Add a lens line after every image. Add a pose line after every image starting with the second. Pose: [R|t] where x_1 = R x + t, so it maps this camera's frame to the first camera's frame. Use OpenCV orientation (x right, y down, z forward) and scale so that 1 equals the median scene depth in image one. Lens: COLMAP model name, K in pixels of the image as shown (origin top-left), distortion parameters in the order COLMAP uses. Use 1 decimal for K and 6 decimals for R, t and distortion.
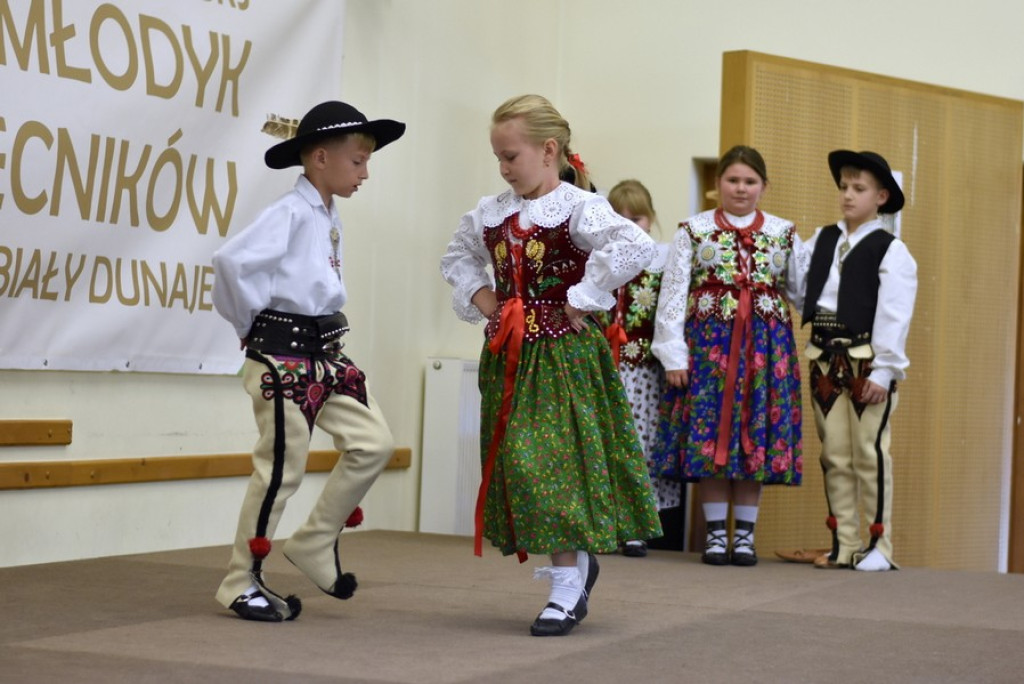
lens RADIAL K [[2472.7, 0, 514.3], [0, 2472.7, 322.0], [0, 0, 1]] dist [0.004913, 0.000000]
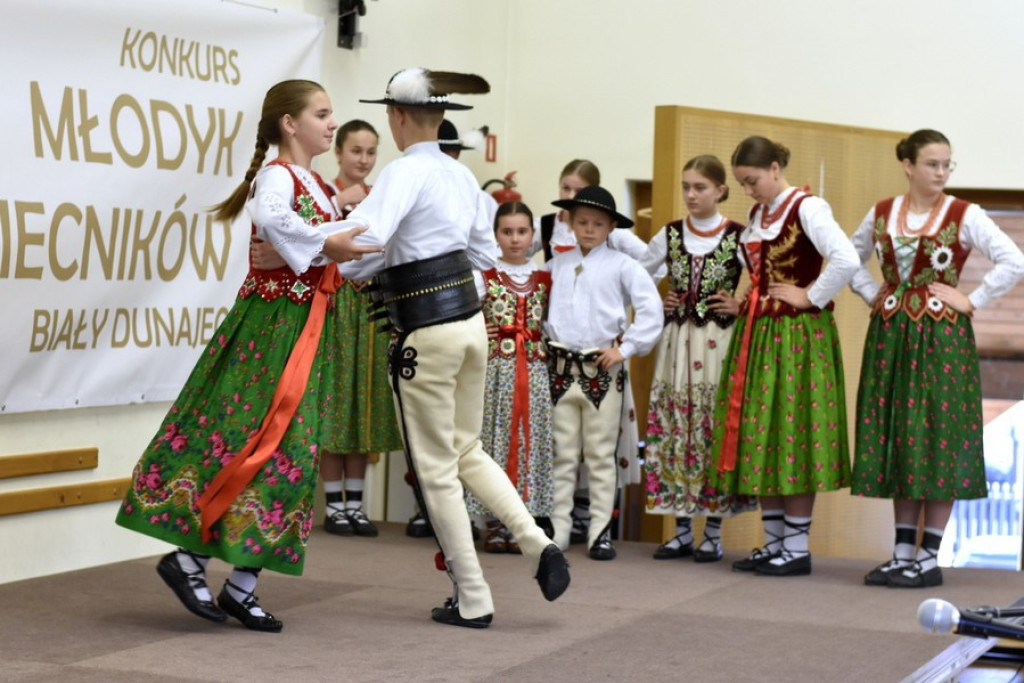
lens RADIAL K [[2472.7, 0, 449.5], [0, 2472.7, 330.2], [0, 0, 1]] dist [0.004913, 0.000000]
pose [[0.999963, -0.004700, -0.007203, -0.001402], [0.004985, 0.999183, 0.040097, -0.062569], [0.007008, -0.040131, 0.999170, -0.180414]]
